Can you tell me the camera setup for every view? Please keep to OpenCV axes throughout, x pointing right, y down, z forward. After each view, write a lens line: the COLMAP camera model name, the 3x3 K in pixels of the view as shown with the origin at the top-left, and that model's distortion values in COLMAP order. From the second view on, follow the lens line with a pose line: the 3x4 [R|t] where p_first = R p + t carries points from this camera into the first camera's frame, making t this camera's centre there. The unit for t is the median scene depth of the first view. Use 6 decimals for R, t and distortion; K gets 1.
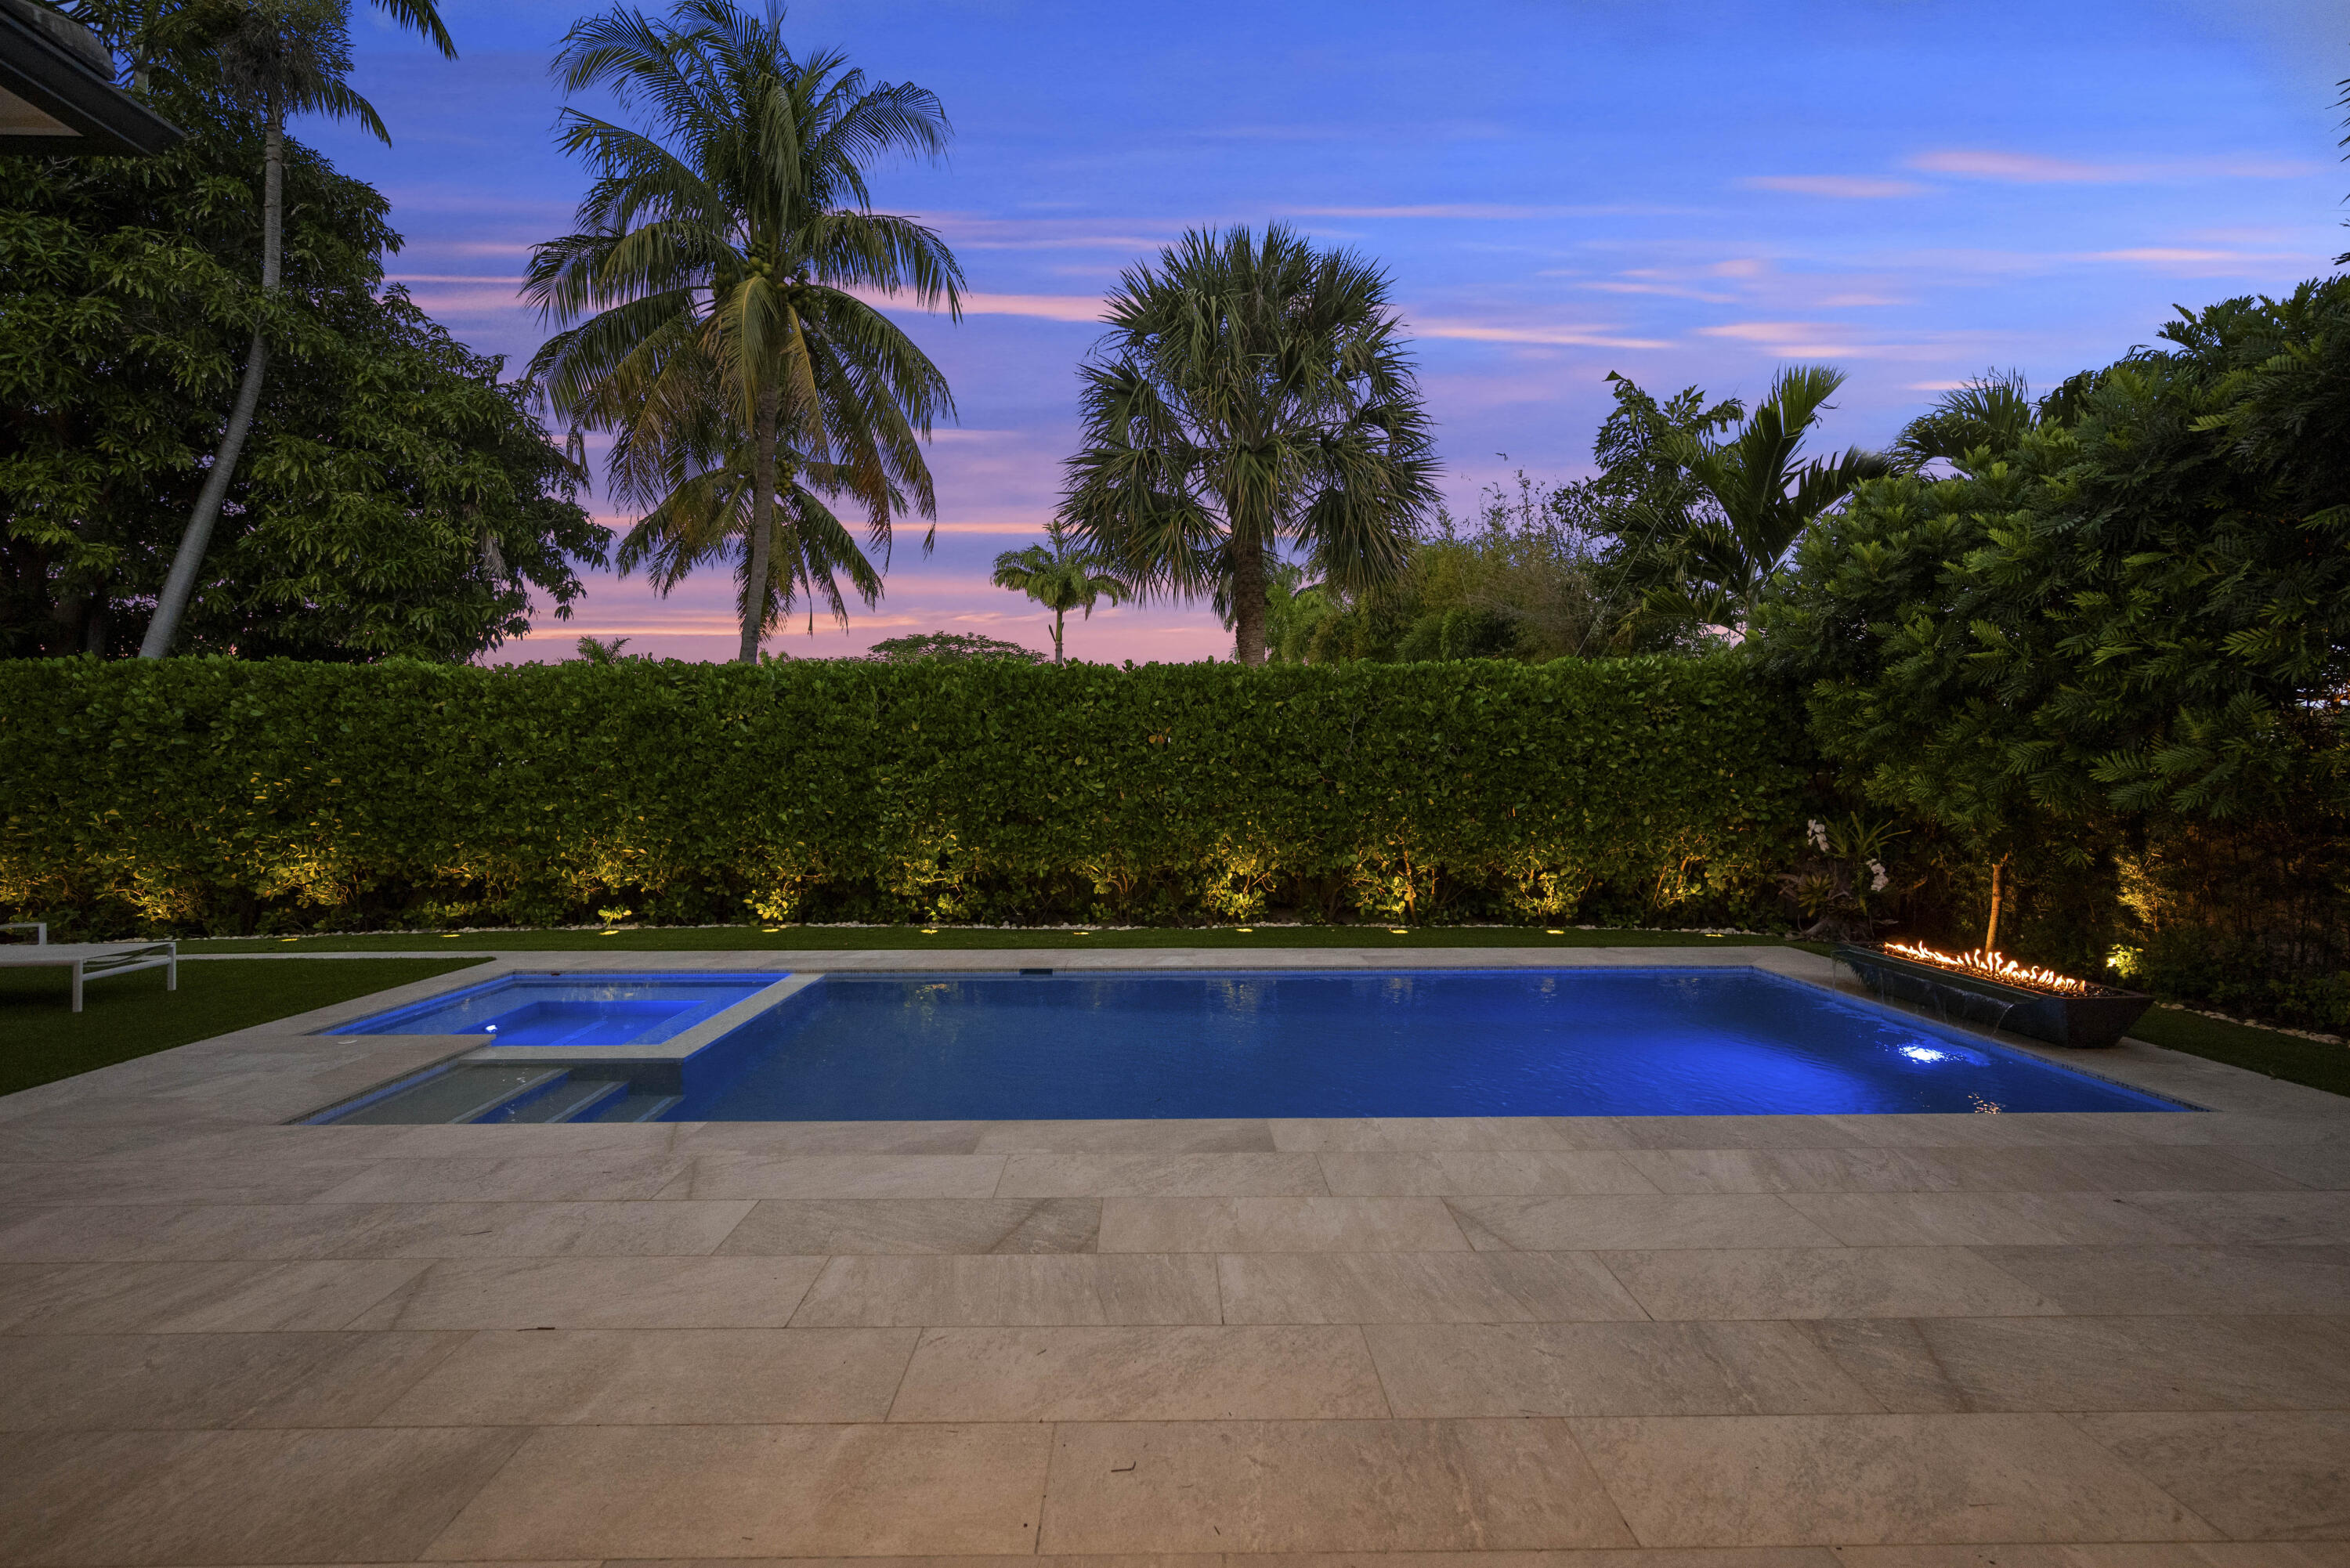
lens RADIAL K [[1015.7, 0, 1179.7], [0, 1015.7, 777.9], [0, 0, 1]] dist [0.000016, 0.000189]
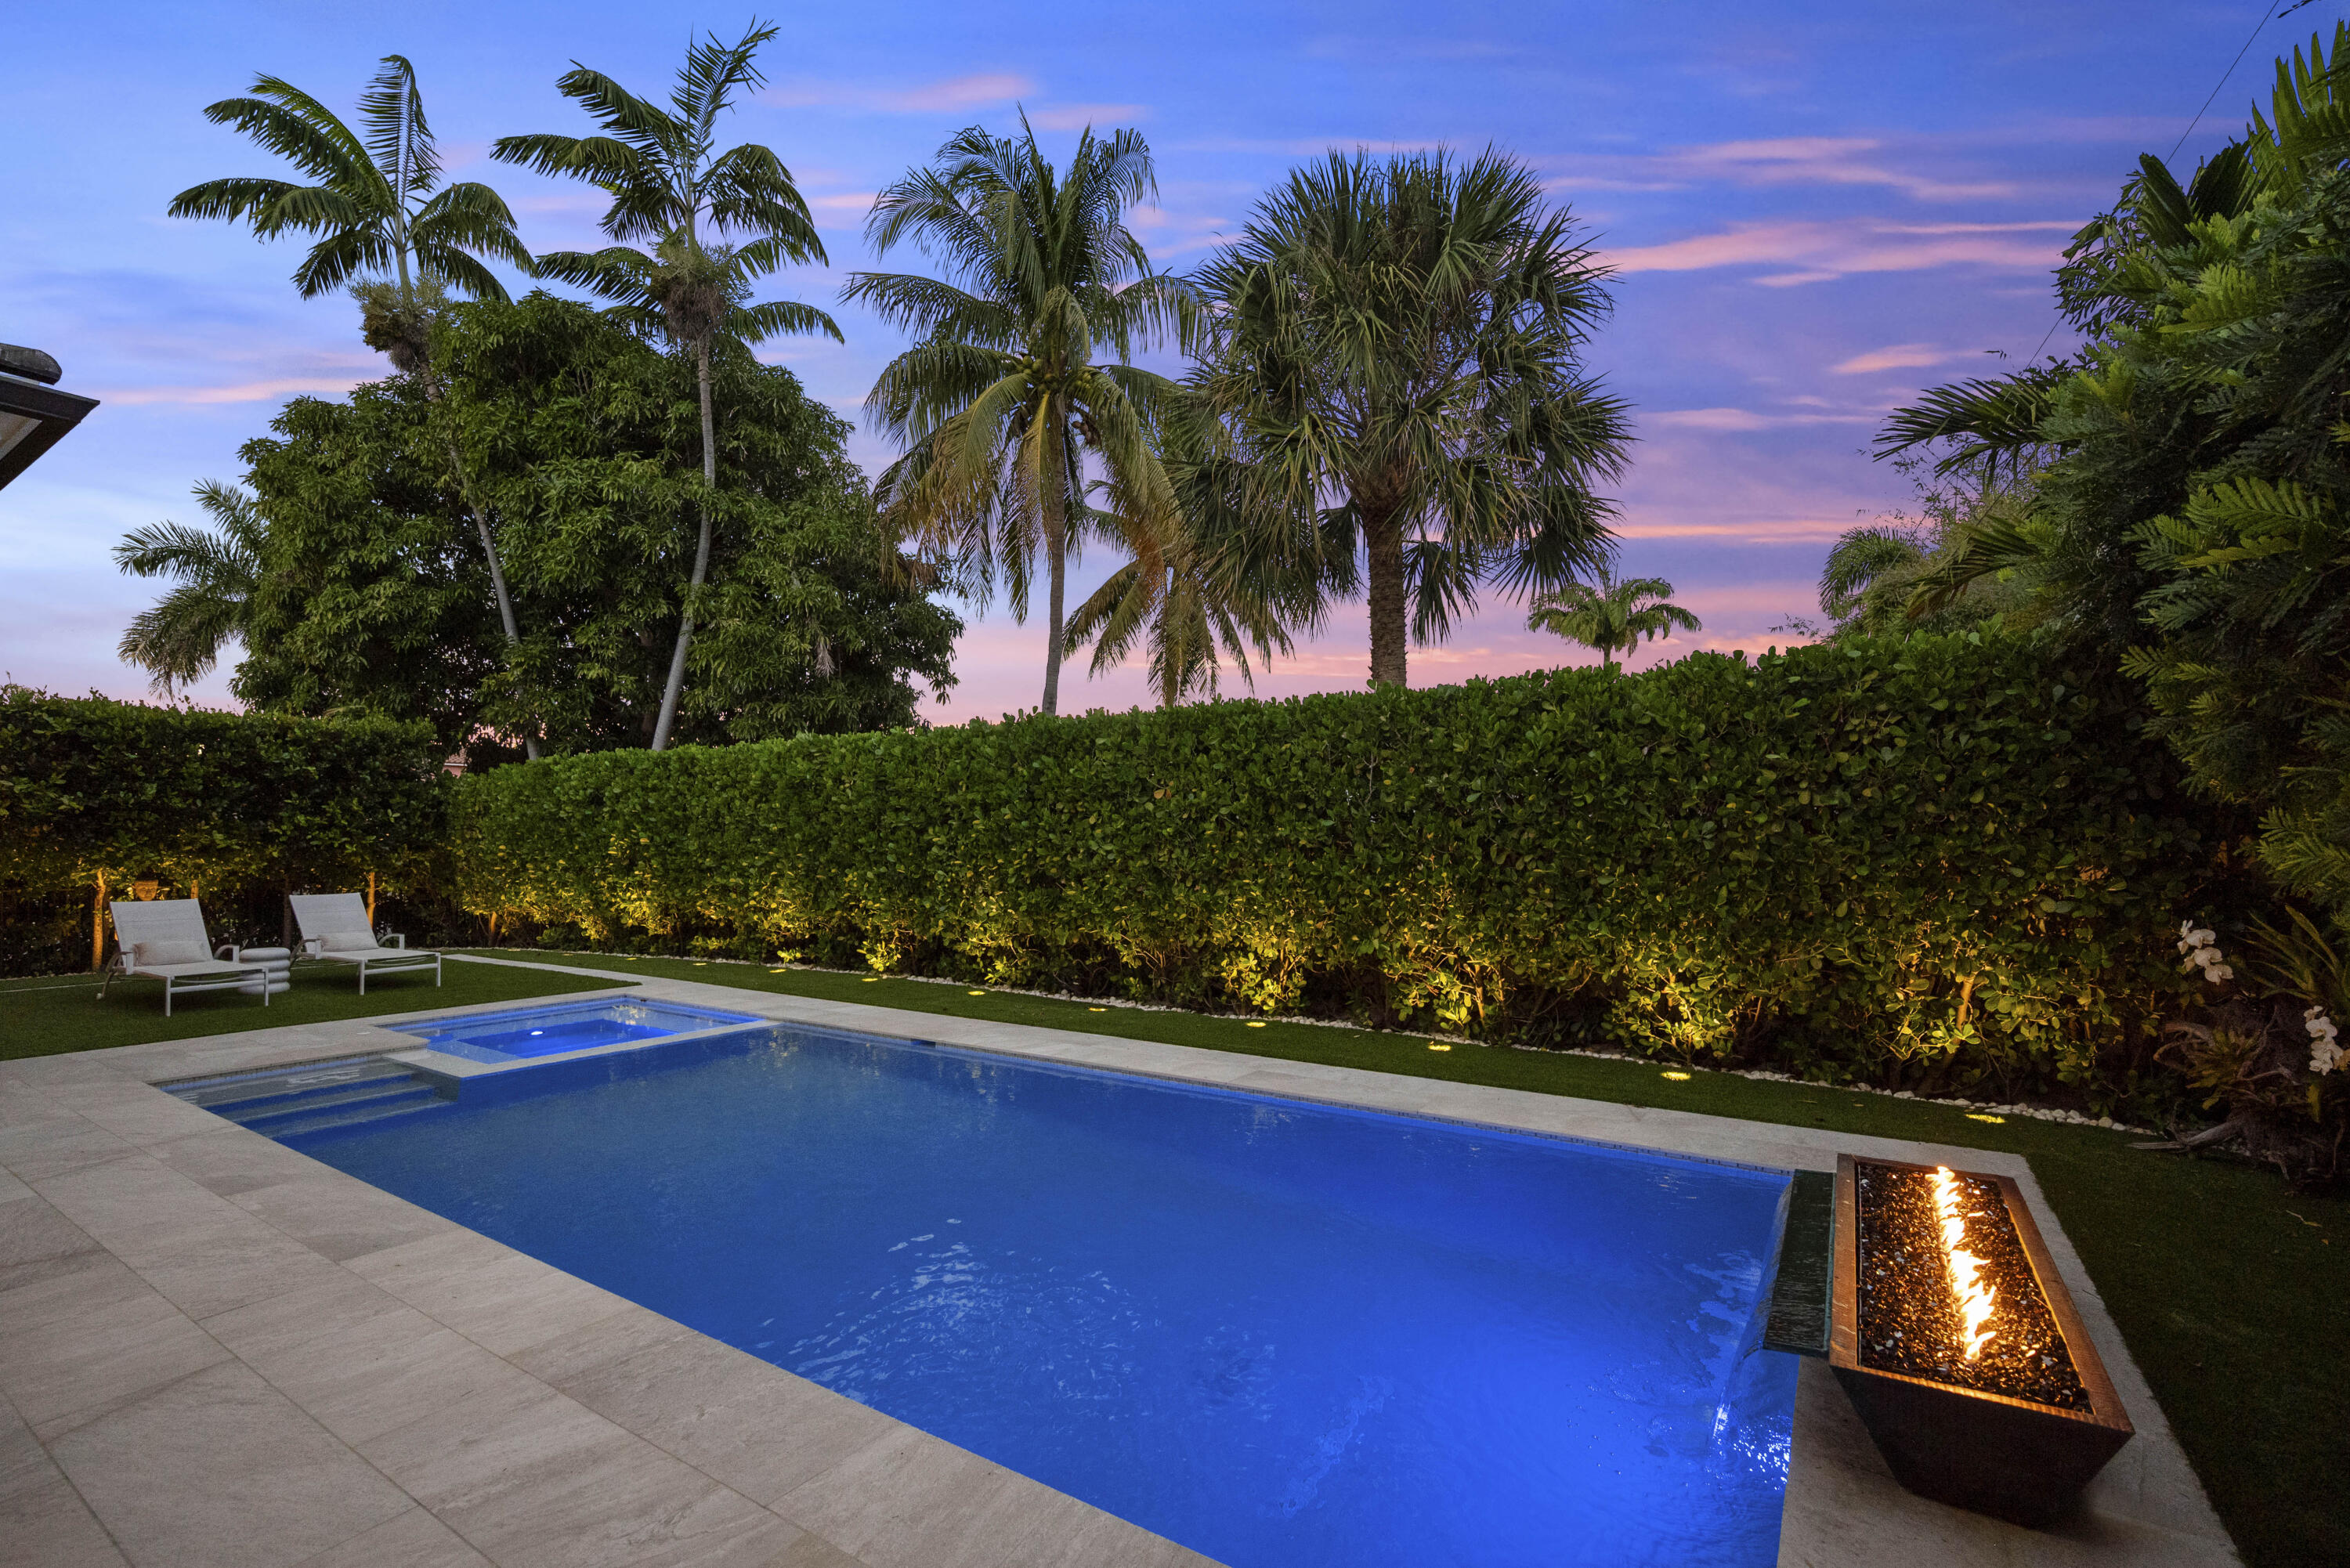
lens RADIAL K [[1036.5, 0, 1174.5], [0, 1036.5, 833.7], [0, 0, 1]] dist [0.001254, 0.000421]
pose [[0.827122, -0.001827, -0.562020, 0.476789], [-0.002867, 0.999968, -0.007471, 0.002387], [0.562015, 0.007791, 0.827090, 0.266689]]
